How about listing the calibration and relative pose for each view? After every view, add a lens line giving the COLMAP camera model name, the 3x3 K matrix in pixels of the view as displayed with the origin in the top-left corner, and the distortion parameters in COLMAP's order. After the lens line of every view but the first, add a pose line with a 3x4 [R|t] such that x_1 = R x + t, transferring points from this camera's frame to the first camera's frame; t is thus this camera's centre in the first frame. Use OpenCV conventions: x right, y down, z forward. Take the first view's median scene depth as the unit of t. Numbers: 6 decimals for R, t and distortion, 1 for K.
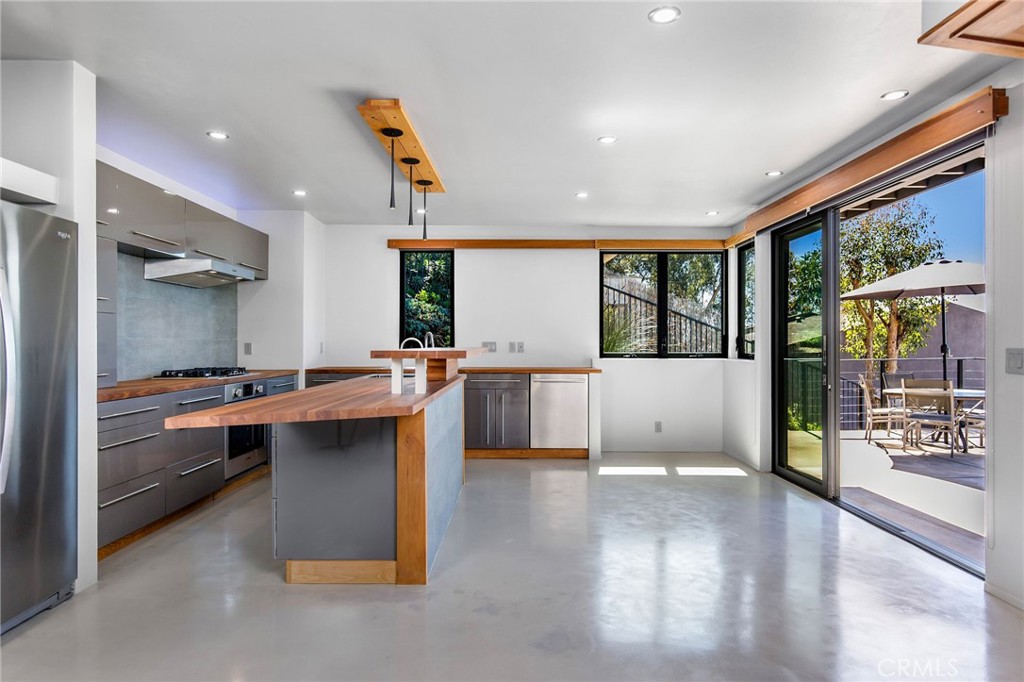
lens RADIAL K [[591.6, 0, 512.0], [0, 591.6, 341.0], [0, 0, 1]] dist [0.030675, -0.041216]
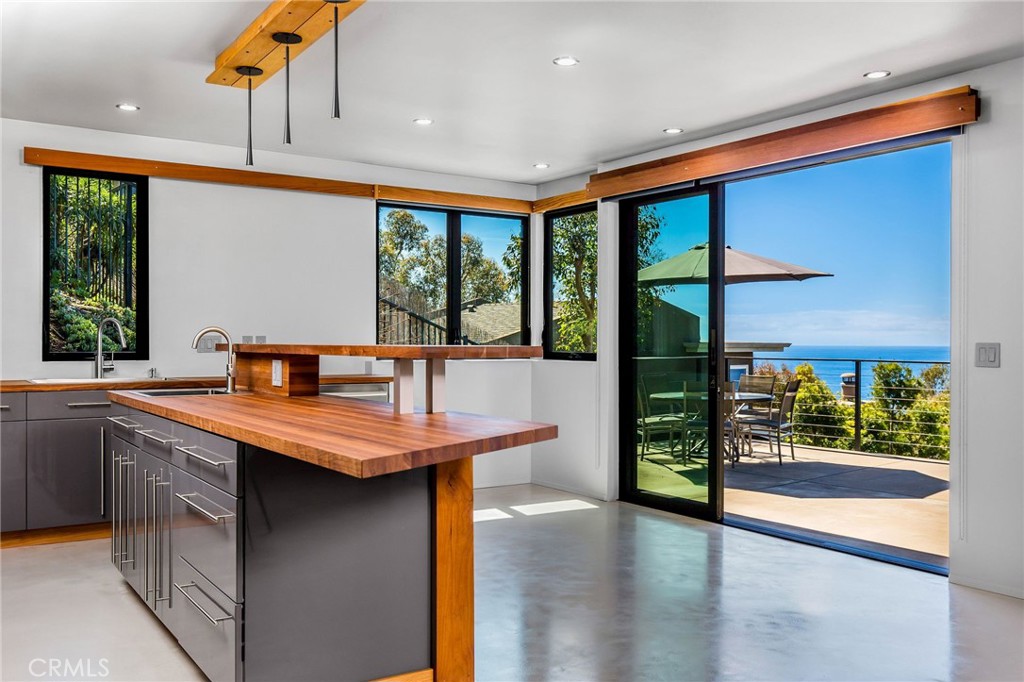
lens RADIAL K [[907.0, 0, 512.0], [0, 907.0, 341.0], [0, 0, 1]] dist [0.003395, -0.000923]
pose [[0.833545, 0.001428, 0.552450, -0.378672], [-0.004246, 0.999984, 0.003821, 0.003032], [-0.552436, -0.005530, 0.833537, 0.067276]]
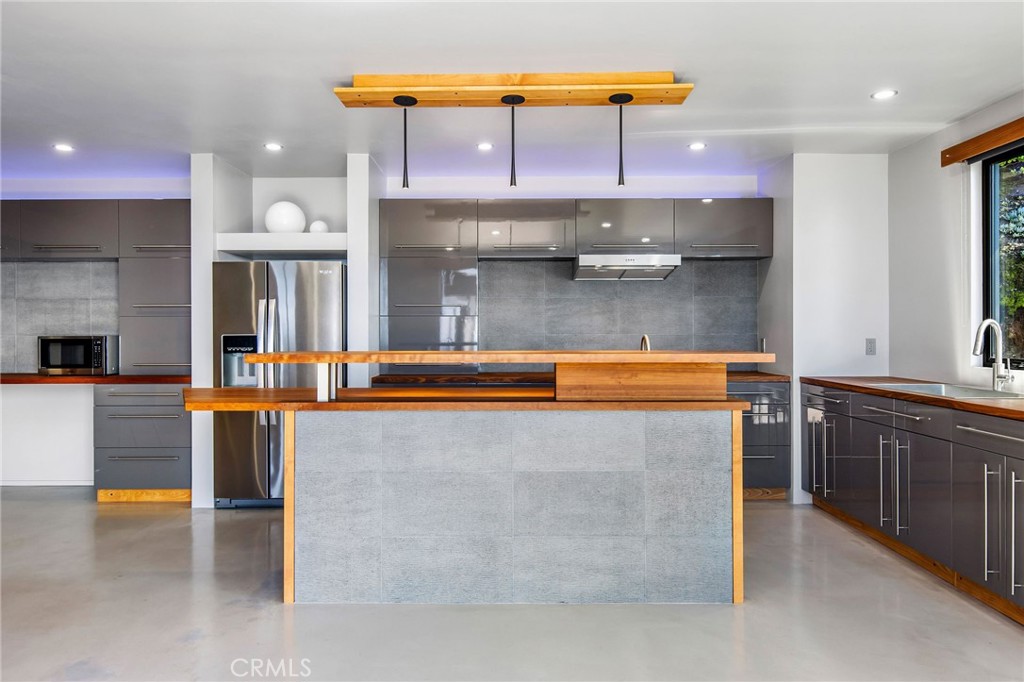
lens RADIAL K [[669.9, 0, 512.0], [0, 669.9, 341.0], [0, 0, 1]] dist [0.000469, 0.000113]
pose [[-0.019248, 0.007971, -0.999783, 0.534915], [0.005441, 0.999954, 0.007867, -0.002422], [0.999800, -0.005289, -0.019291, 0.787498]]
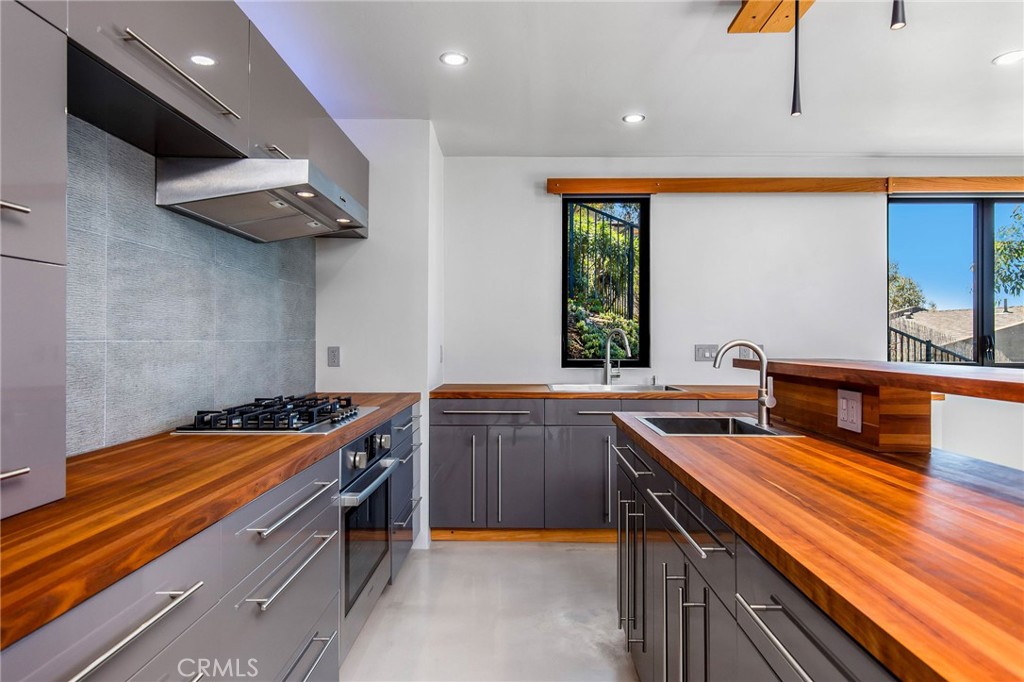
lens RADIAL K [[584.7, 0, 512.0], [0, 584.7, 341.0], [0, 0, 1]] dist [0.006304, -0.000020]
pose [[0.999930, 0.001497, -0.011728, -0.303901], [-0.001442, 0.999988, 0.004676, -0.005952], [0.011735, -0.004658, 0.999920, 0.495660]]
